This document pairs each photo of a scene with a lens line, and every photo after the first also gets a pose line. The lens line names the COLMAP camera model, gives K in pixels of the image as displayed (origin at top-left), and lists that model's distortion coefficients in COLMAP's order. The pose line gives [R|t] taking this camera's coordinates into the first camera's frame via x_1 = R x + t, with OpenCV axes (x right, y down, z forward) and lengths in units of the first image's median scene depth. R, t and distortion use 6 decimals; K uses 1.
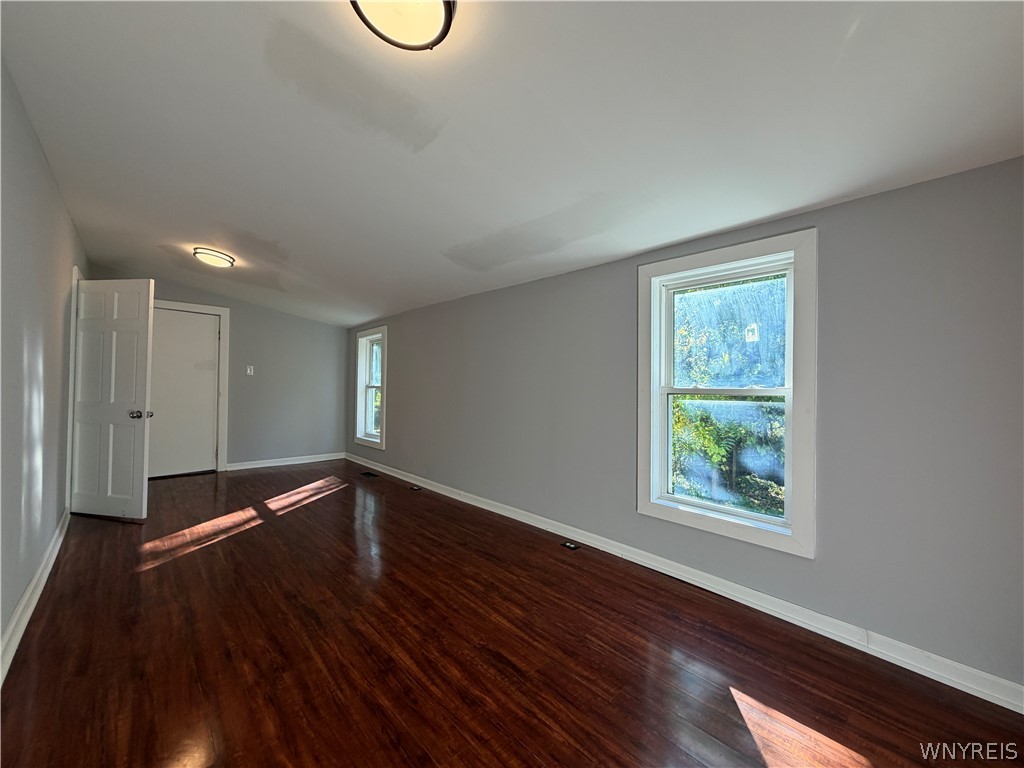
lens RADIAL K [[410.3, 0, 558.0], [0, 410.3, 379.9], [0, 0, 1]] dist [-0.000128, -0.000014]
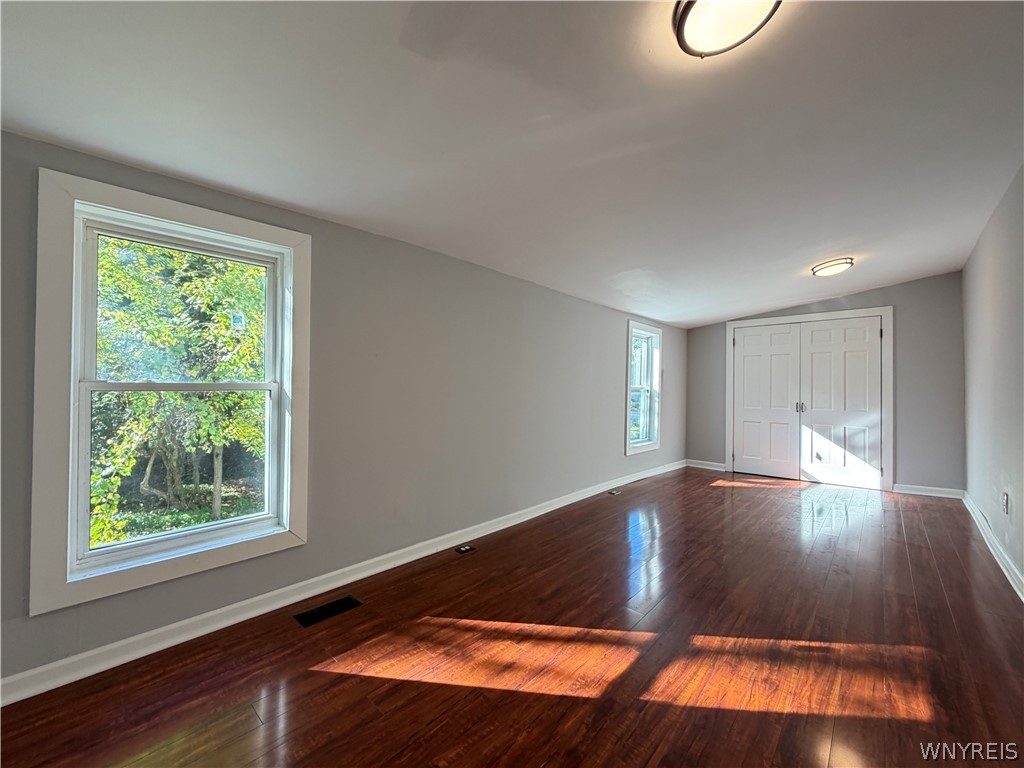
lens RADIAL K [[412.7, 0, 512.0], [0, 412.7, 384.0], [0, 0, 1]] dist [-0.001448, -0.000109]
pose [[-0.028394, 0.002784, 0.999593, -1.320128], [-0.024344, 0.999698, -0.003476, 0.042934], [-0.999300, -0.024433, -0.028318, 1.349049]]
